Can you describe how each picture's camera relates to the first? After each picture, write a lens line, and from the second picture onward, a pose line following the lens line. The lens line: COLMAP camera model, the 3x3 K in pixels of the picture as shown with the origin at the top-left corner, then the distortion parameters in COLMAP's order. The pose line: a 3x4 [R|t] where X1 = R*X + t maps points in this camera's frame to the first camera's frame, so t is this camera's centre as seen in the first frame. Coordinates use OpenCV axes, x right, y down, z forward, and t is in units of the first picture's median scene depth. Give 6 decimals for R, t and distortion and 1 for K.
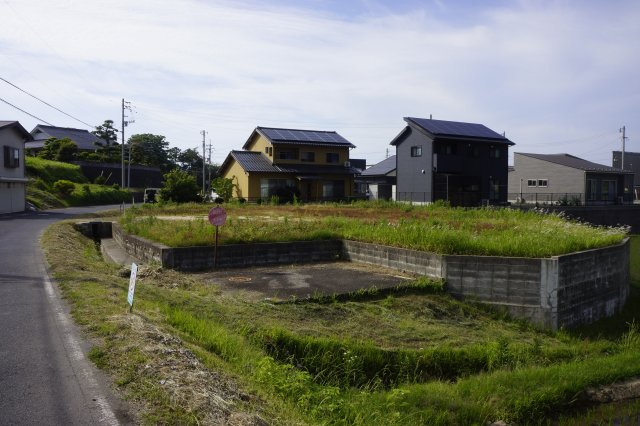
lens RADIAL K [[509.8, 0, 320.0], [0, 509.8, 213.0], [0, 0, 1]] dist [-0.167588, 0.120185]
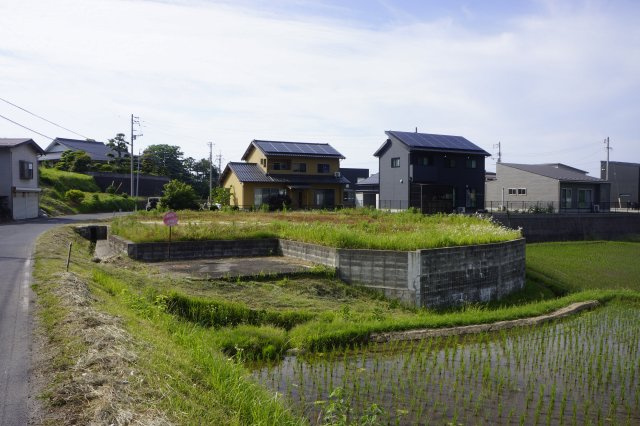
lens RADIAL K [[511.8, 0, 321.5], [0, 511.8, 219.2], [0, 0, 1]] dist [-0.172663, 0.129798]
pose [[0.999206, 0.000978, -0.039842, 0.073537], [-0.001170, 0.999988, -0.004794, 0.004043], [0.039837, 0.004837, 0.999194, -0.085346]]
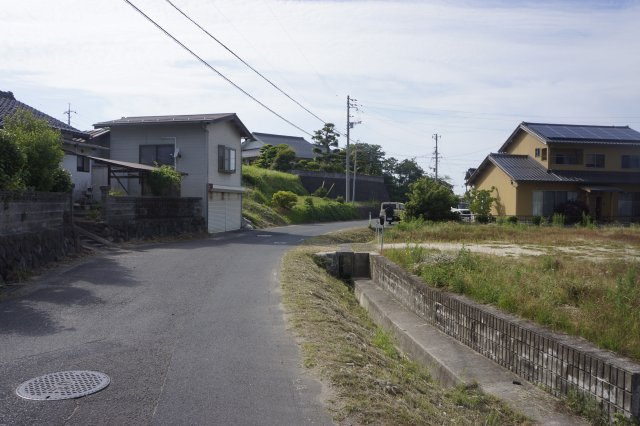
lens RADIAL K [[540.5, 0, 320.0], [0, 540.5, 213.0], [0, 0, 1]] dist [-0.128656, 0.063088]
pose [[0.924696, 0.010577, -0.380560, -0.116039], [-0.022682, 0.999369, -0.027338, -0.006871], [0.380030, 0.033912, 0.924352, 0.180185]]
